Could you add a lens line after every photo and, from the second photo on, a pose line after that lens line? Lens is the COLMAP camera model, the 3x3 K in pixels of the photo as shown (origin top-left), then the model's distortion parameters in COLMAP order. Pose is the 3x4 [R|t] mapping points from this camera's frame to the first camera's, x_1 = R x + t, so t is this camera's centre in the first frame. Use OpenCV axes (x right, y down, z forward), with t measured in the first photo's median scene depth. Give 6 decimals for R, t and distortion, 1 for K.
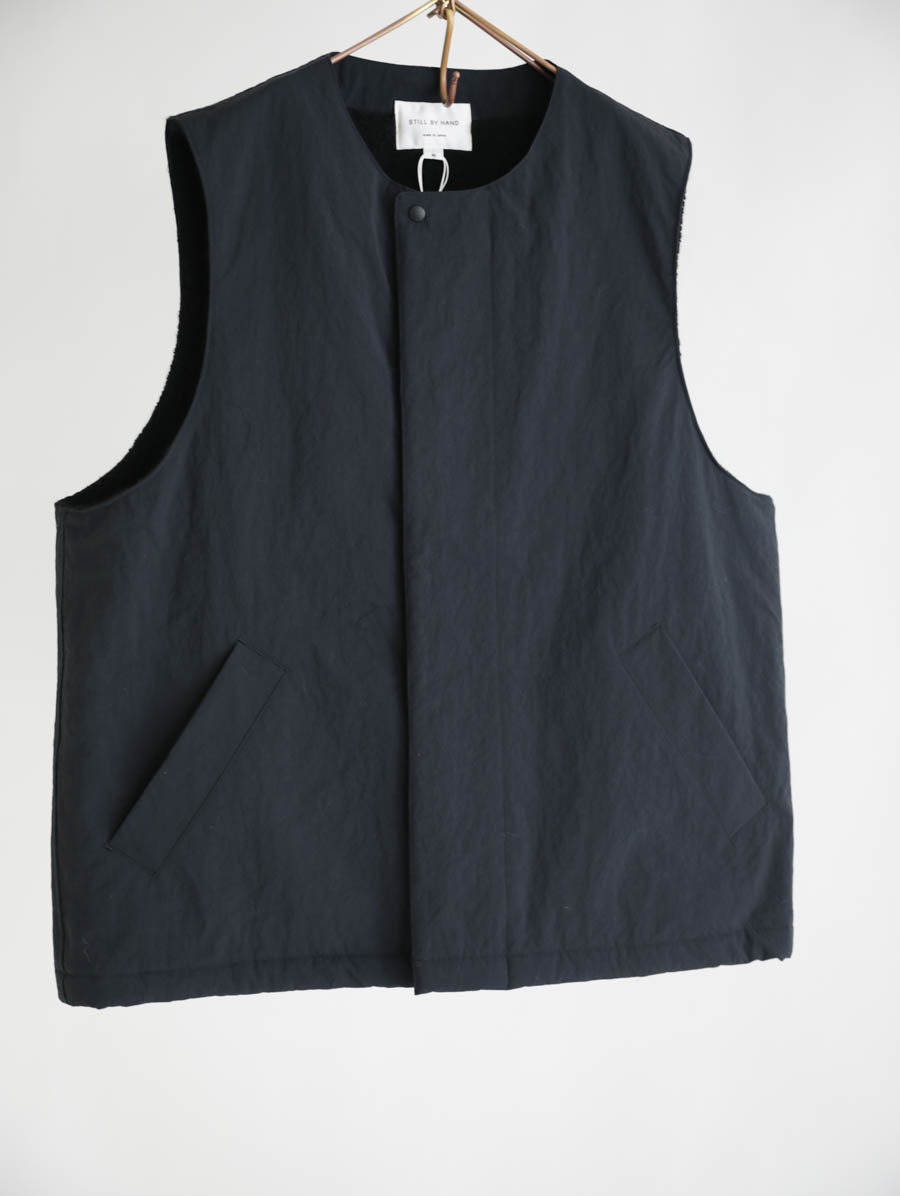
lens RADIAL K [[1712.6, 0, 450.0], [0, 1712.6, 598.0], [0, 0, 1]] dist [-0.014118, 0.056351]
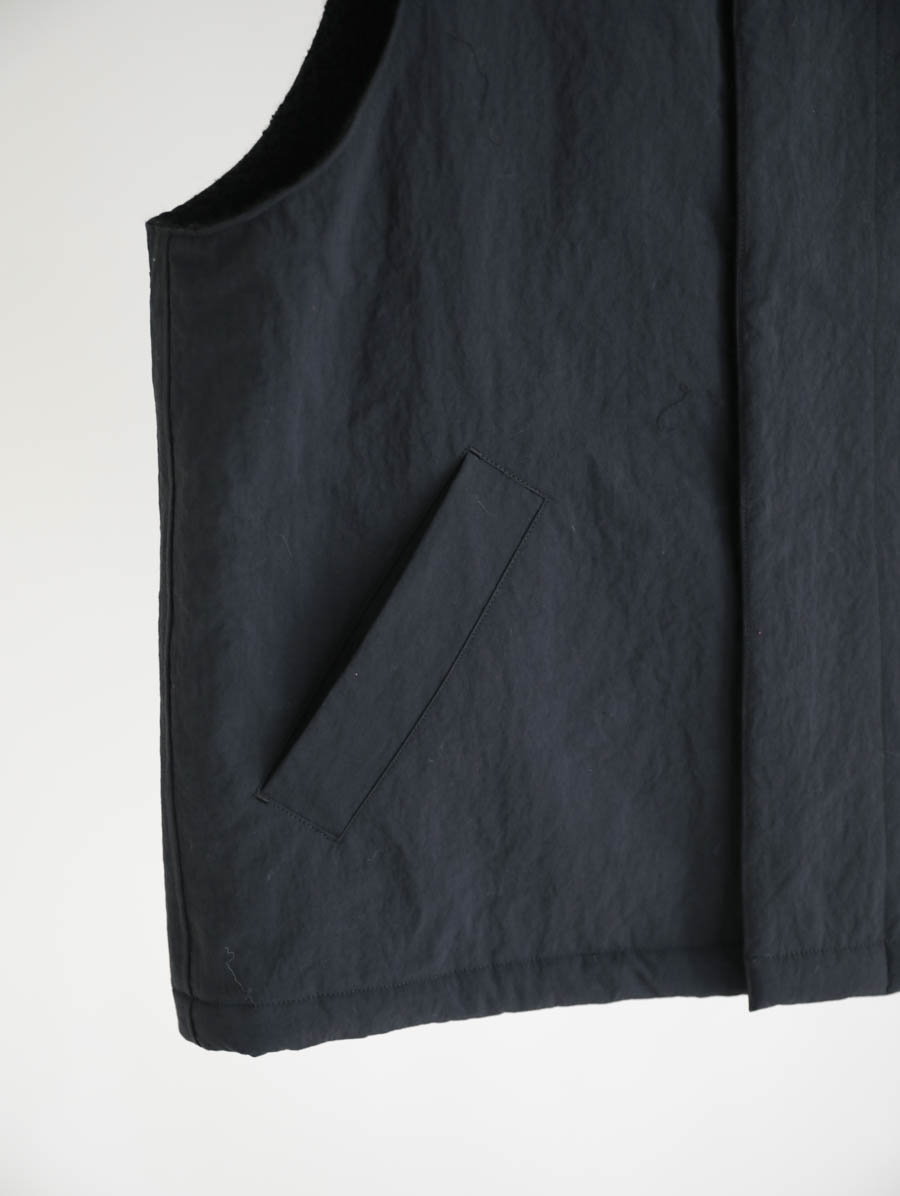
lens RADIAL K [[1712.6, 0, 450.0], [0, 1712.6, 598.0], [0, 0, 1]] dist [-0.014118, 0.056351]
pose [[0.998955, -0.018718, 0.041684, -0.153385], [0.013948, 0.993619, 0.111919, 0.008859], [-0.043513, -0.111221, 0.992843, 0.395581]]
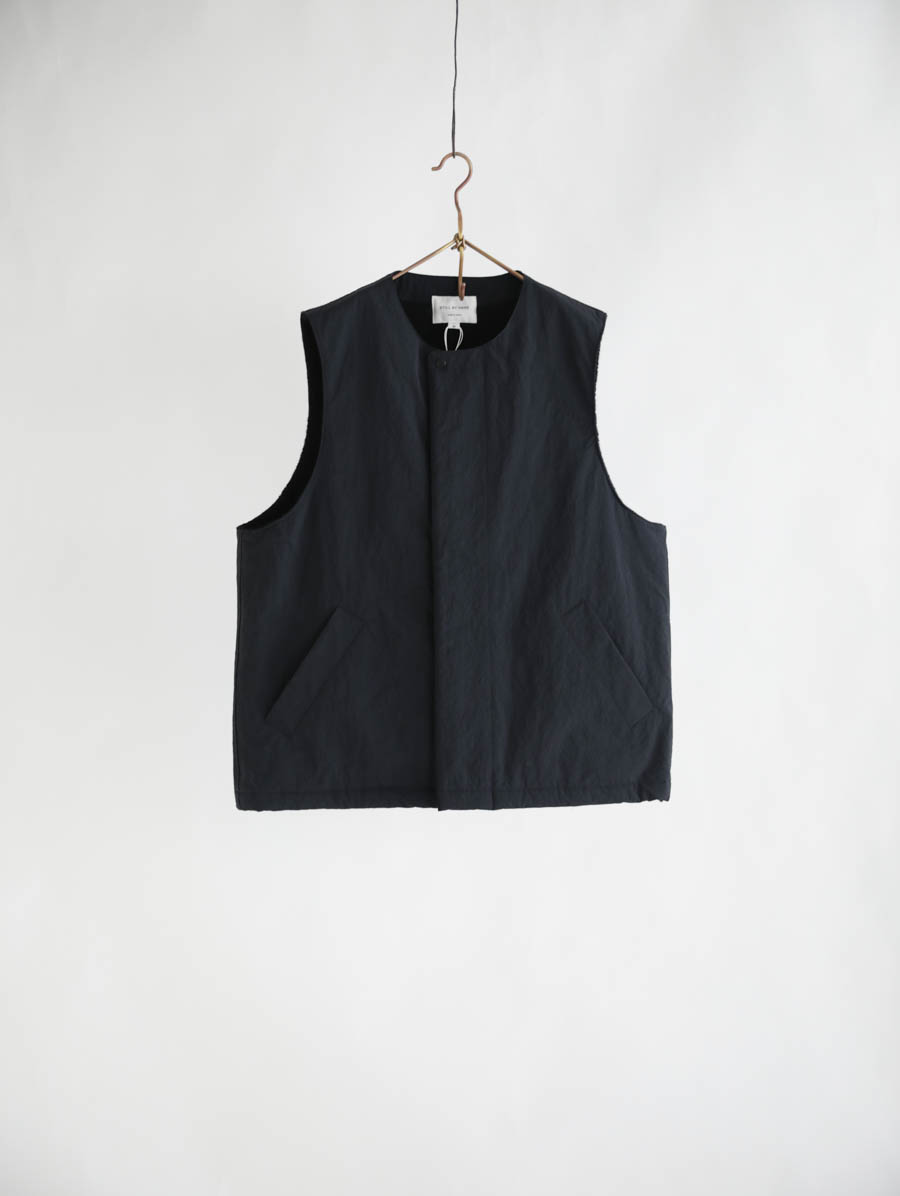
lens RADIAL K [[1712.6, 0, 450.0], [0, 1712.6, 598.0], [0, 0, 1]] dist [-0.014118, 0.056351]
pose [[0.994686, 0.006743, -0.102731, 0.168921], [-0.007881, 0.999912, -0.010670, 0.034329], [0.102650, 0.011423, 0.994652, -0.729261]]
